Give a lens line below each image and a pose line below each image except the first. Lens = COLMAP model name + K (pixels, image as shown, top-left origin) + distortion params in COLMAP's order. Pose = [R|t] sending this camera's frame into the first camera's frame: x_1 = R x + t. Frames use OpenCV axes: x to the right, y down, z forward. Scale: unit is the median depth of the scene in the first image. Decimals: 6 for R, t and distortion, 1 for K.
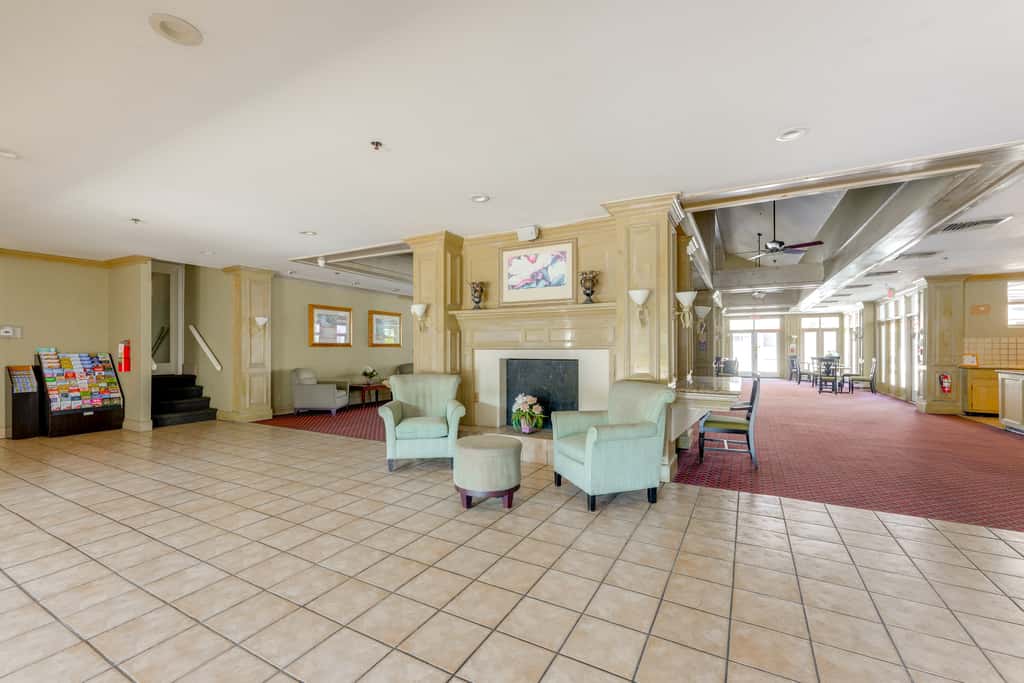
lens RADIAL K [[420.9, 0, 513.8], [0, 420.9, 348.1], [0, 0, 1]] dist [0.001283, 0.000100]
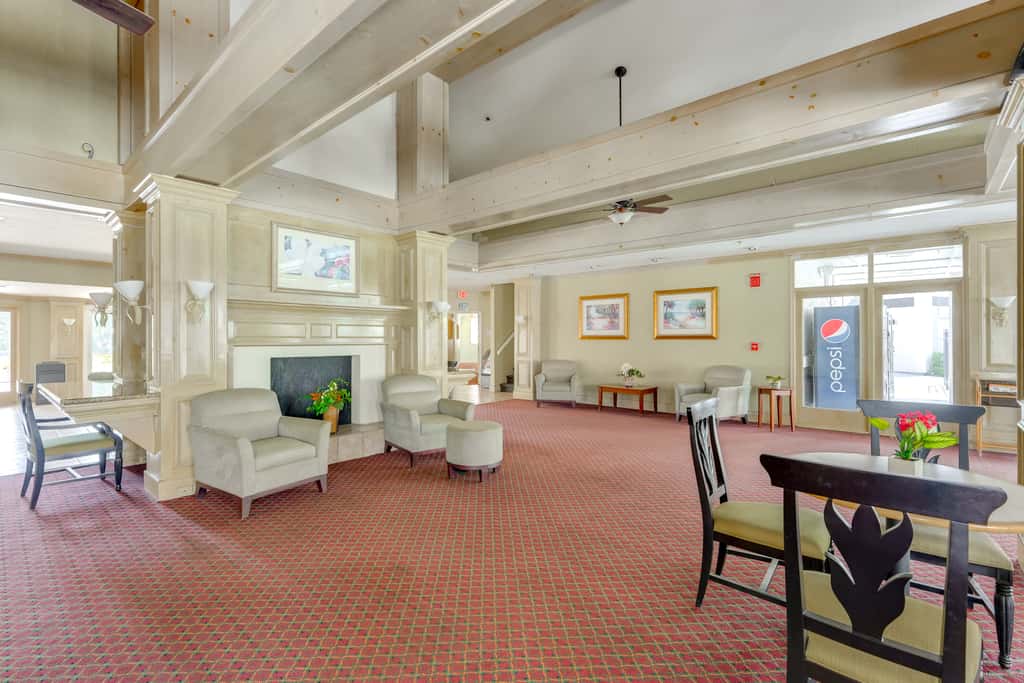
lens RADIAL K [[456.2, 0, 512.6], [0, 456.2, 335.9], [0, 0, 1]] dist [0.002811, 0.000408]
pose [[-0.211251, -0.000858, -0.977431, 0.598417], [0.005208, 0.999984, -0.002003, -0.009966], [0.977418, -0.005514, -0.211244, 1.050486]]
